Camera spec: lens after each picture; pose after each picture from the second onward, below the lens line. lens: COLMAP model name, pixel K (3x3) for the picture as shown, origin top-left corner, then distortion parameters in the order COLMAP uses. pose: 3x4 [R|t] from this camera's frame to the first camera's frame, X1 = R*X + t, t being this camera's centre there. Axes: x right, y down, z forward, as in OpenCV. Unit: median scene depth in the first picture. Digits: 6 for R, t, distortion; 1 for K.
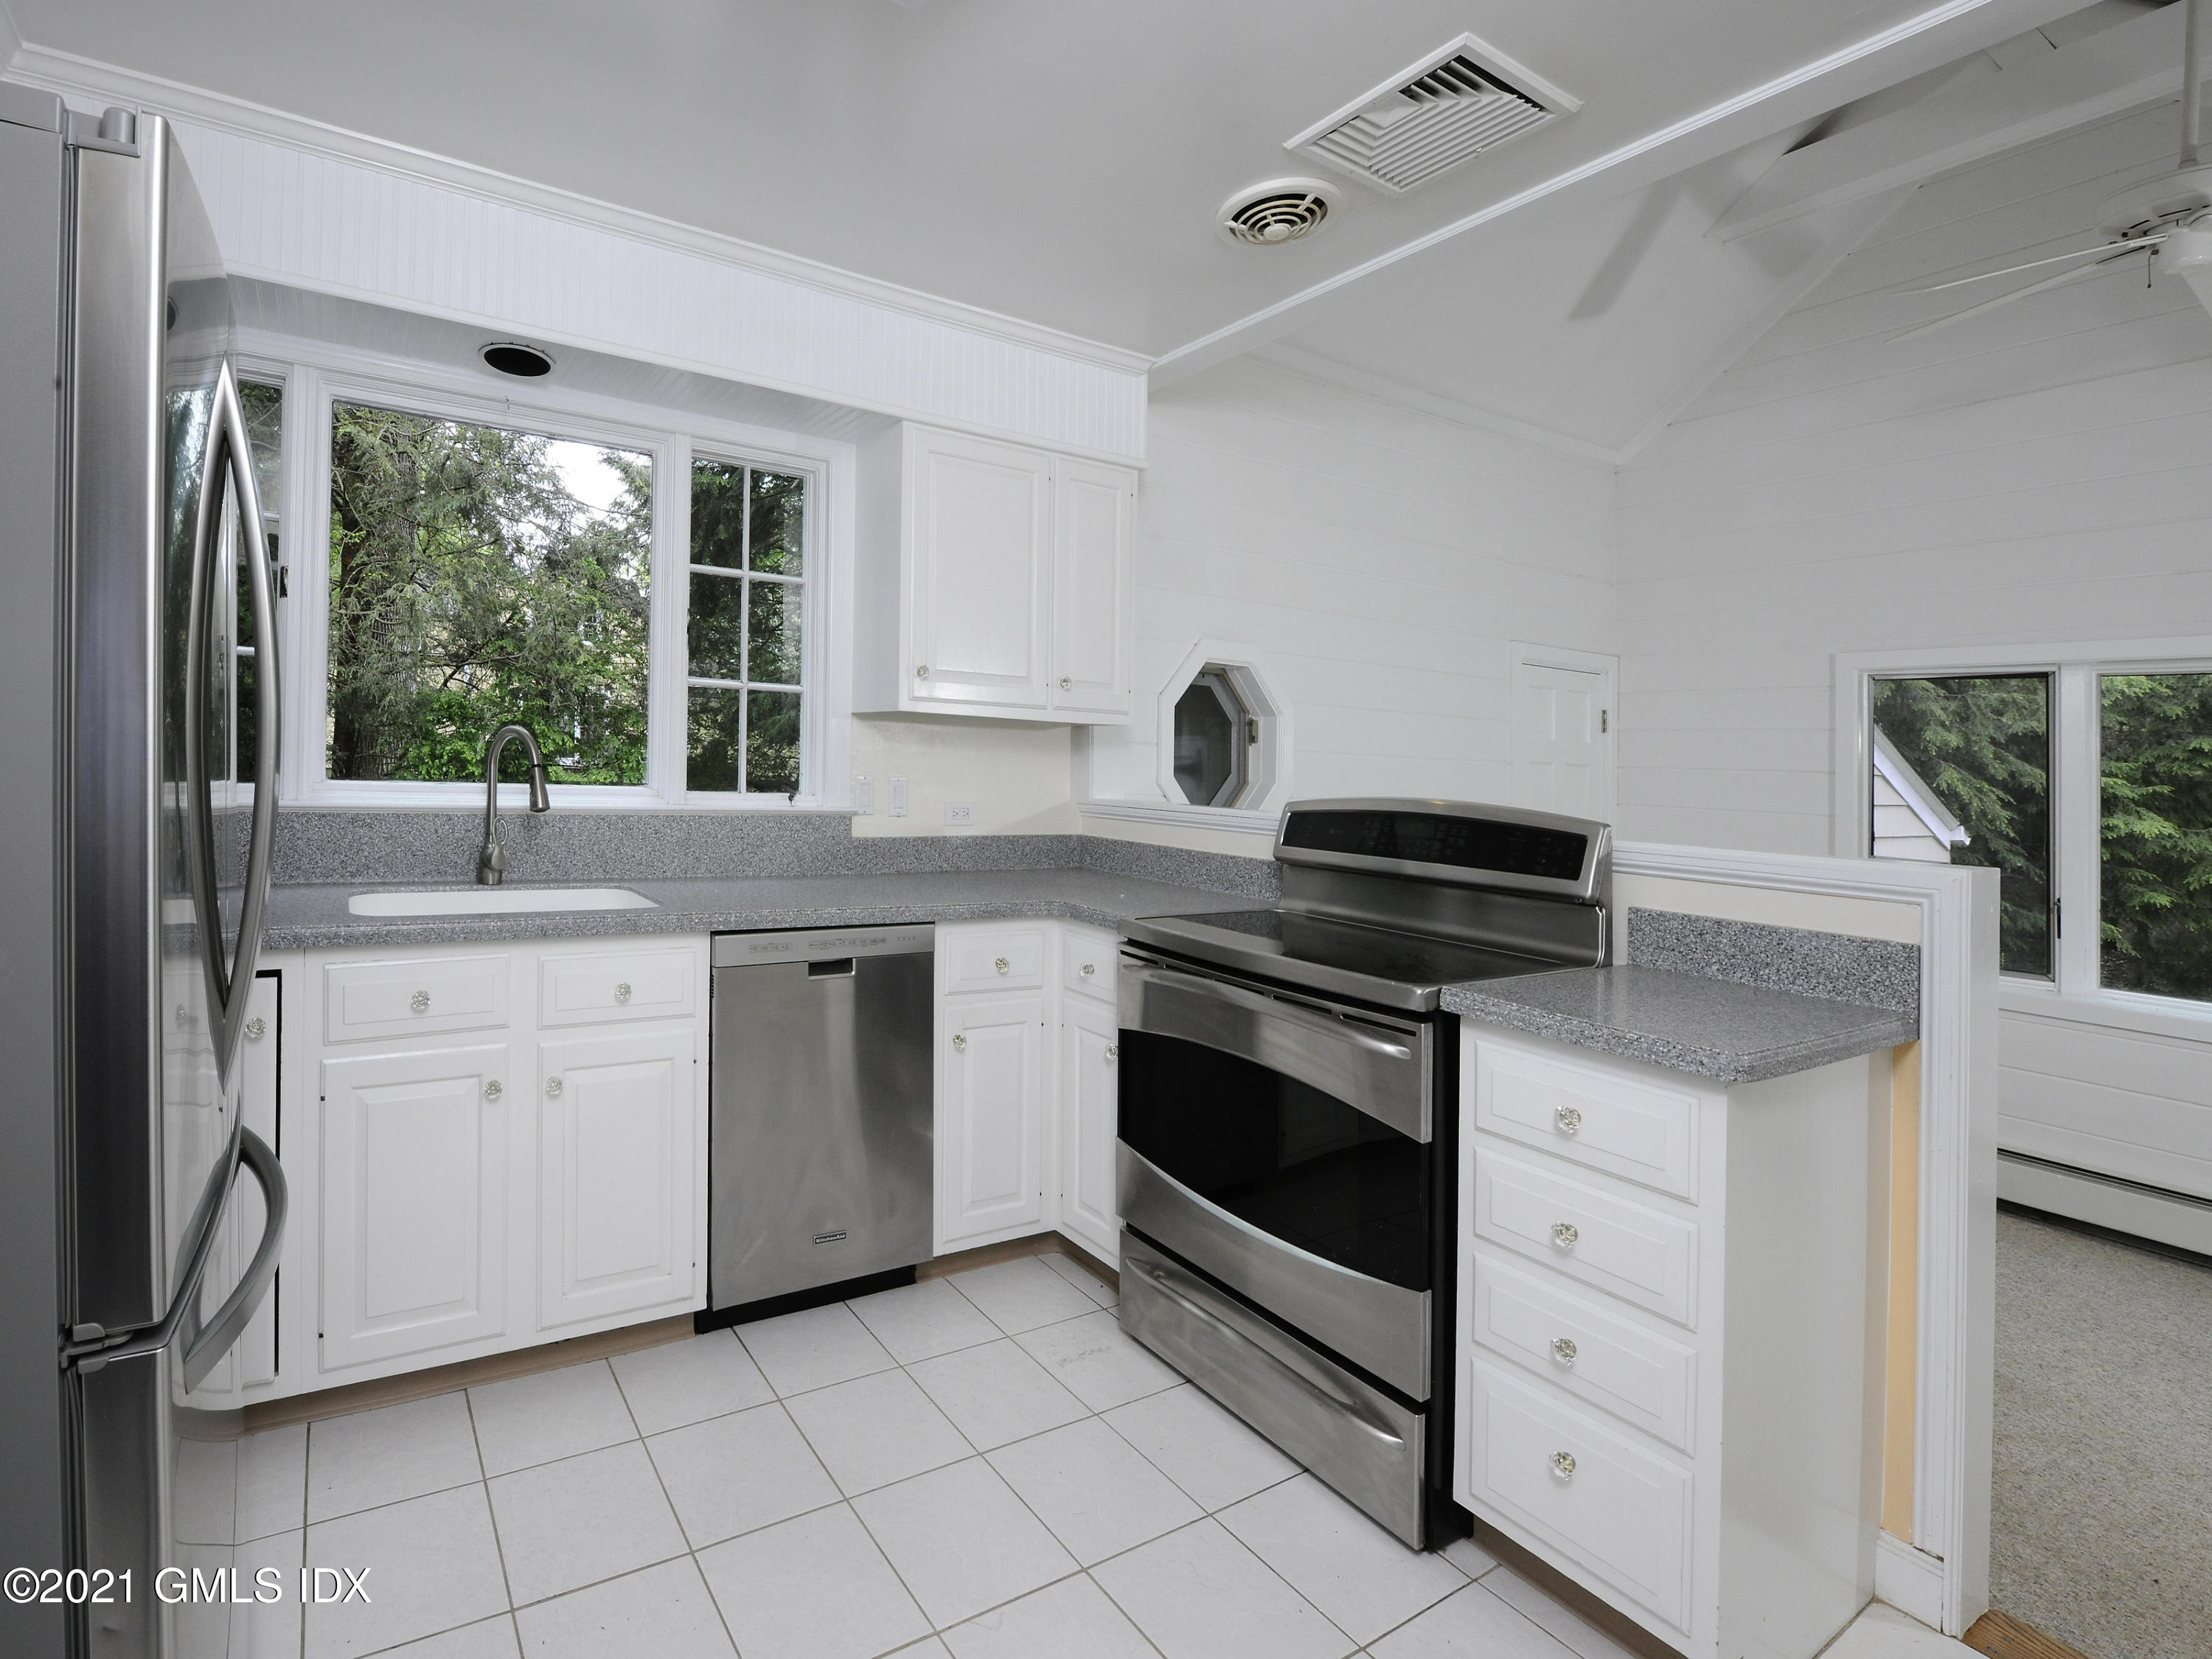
lens RADIAL K [[1106.6, 0, 1106.1], [0, 1106.6, 922.3], [0, 0, 1]] dist [-0.041200, 0.021053]
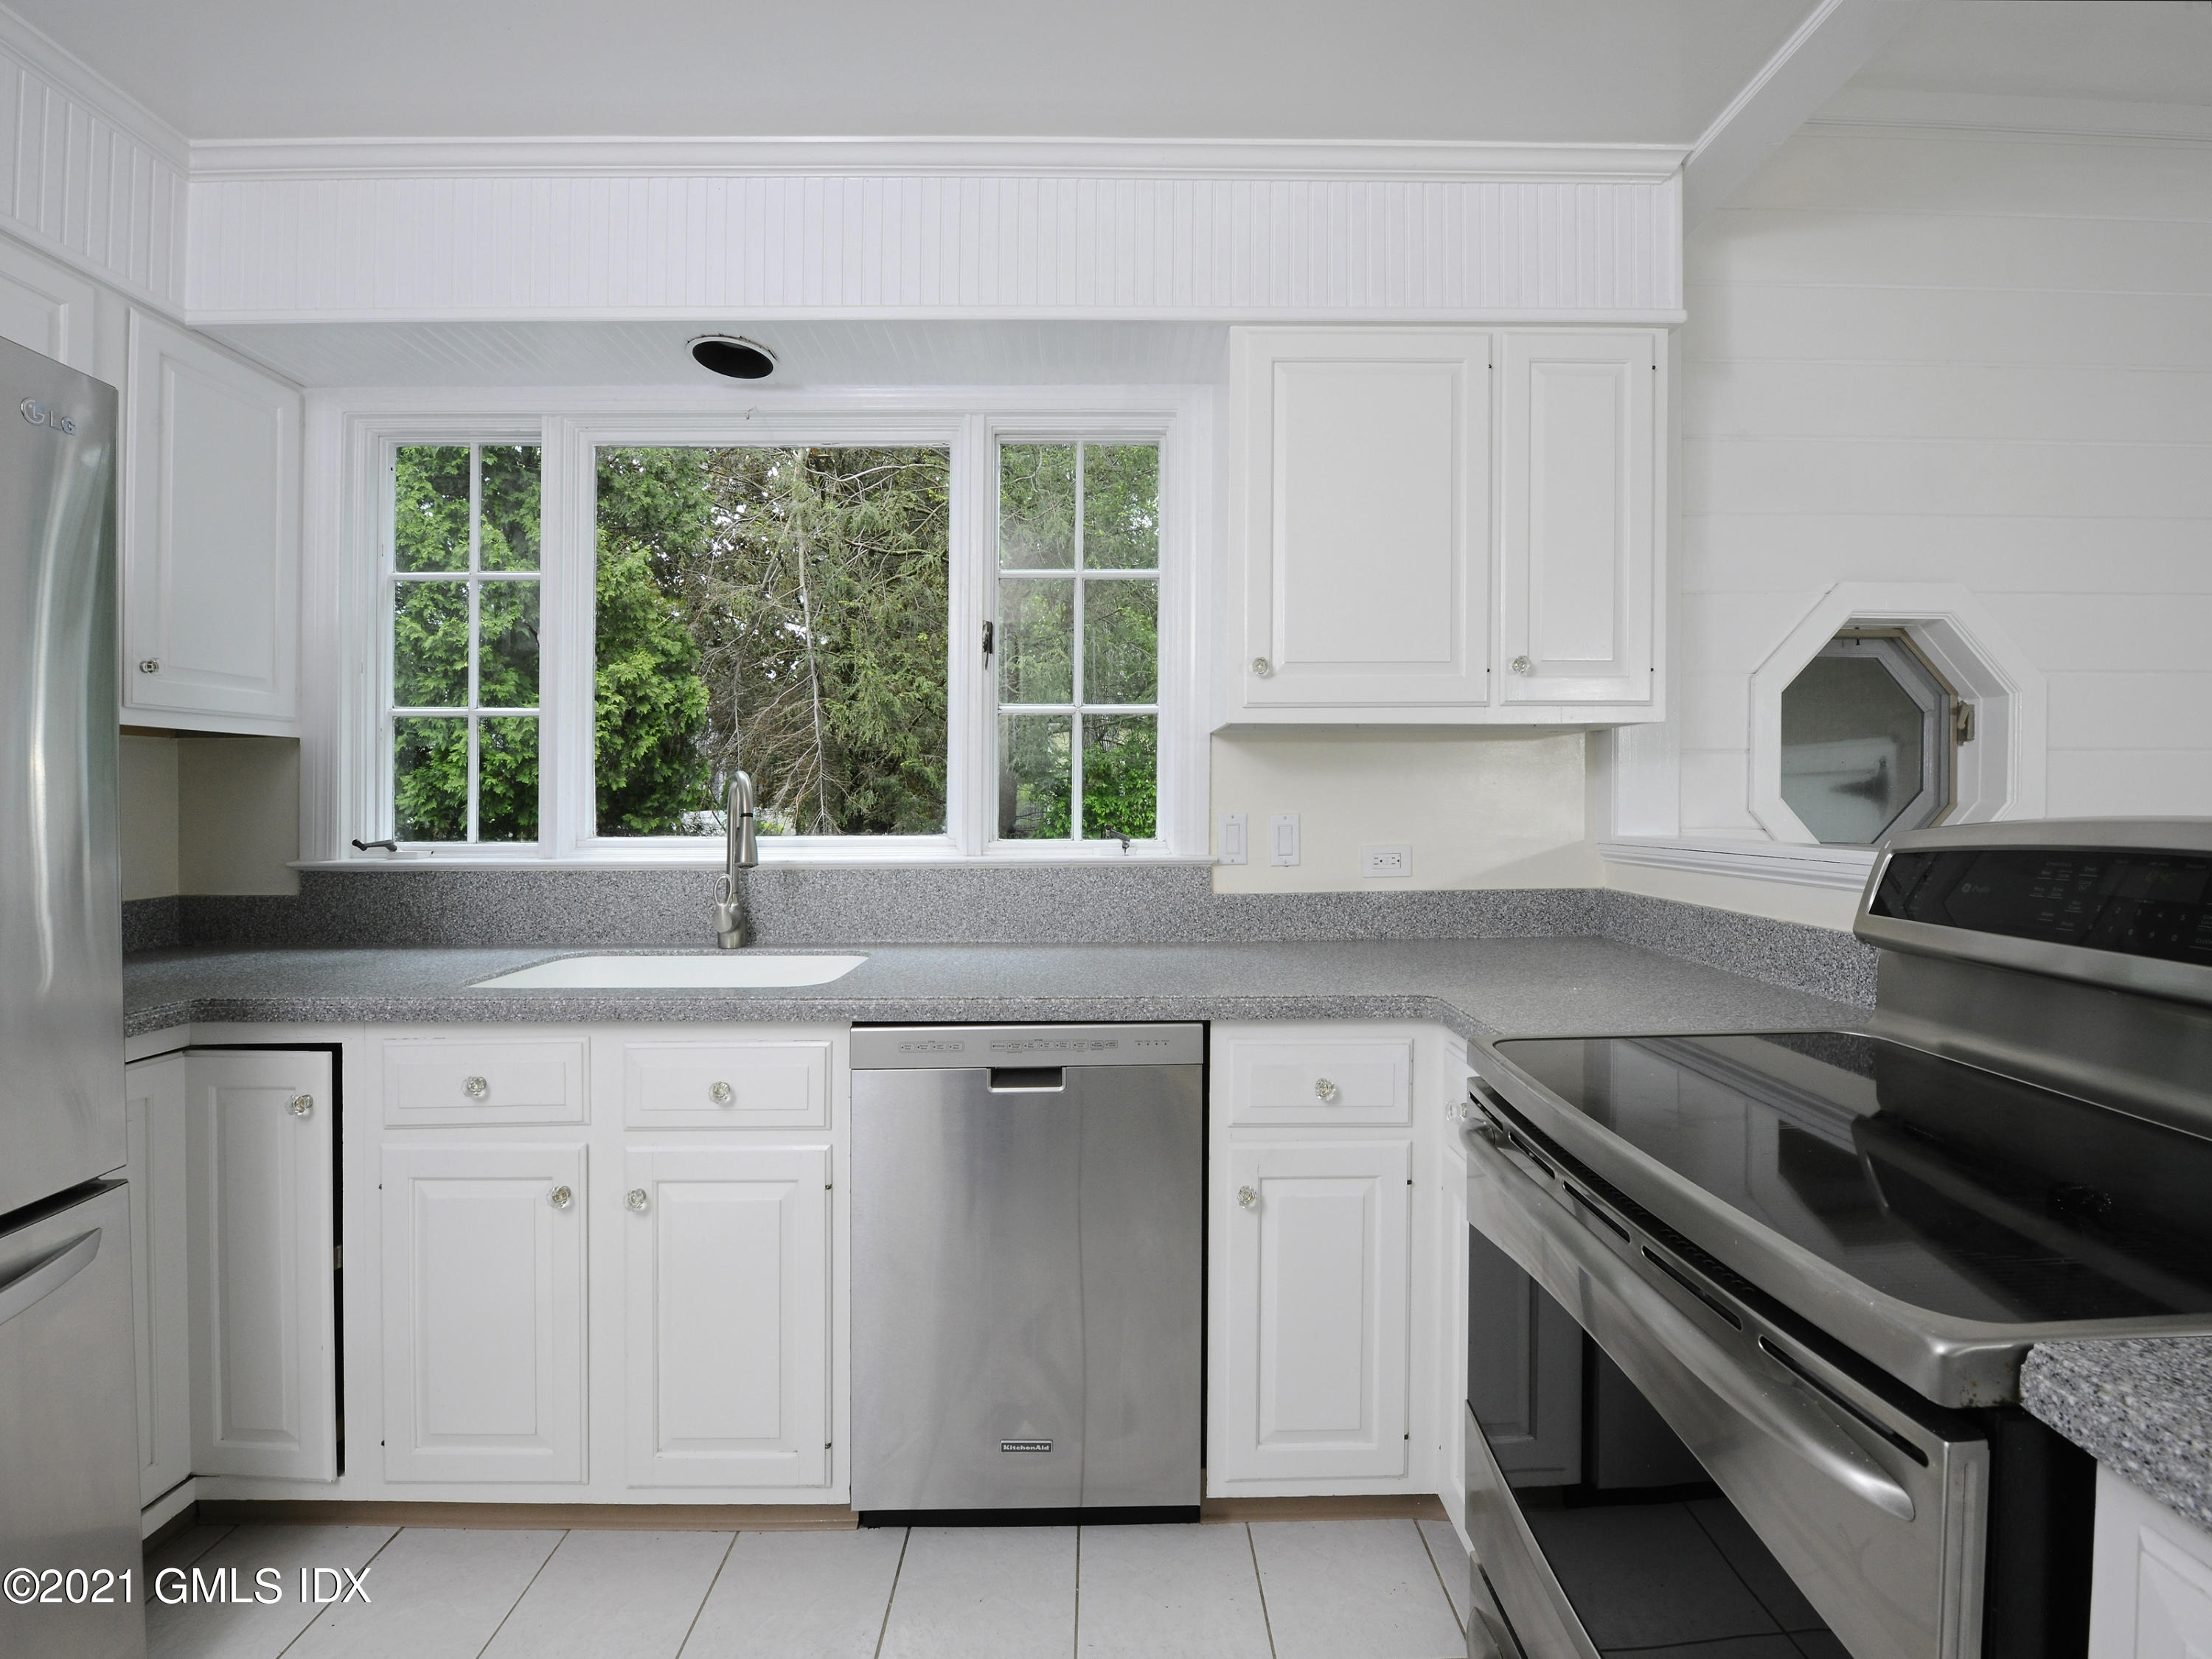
lens RADIAL K [[1106.6, 0, 1106.1], [0, 1106.6, 922.3], [0, 0, 1]] dist [-0.041200, 0.021053]
pose [[0.804071, 0.019085, -0.594227, 0.178663], [-0.043348, 0.998706, -0.026579, -0.035528], [0.592951, 0.047130, 0.803858, 0.357159]]
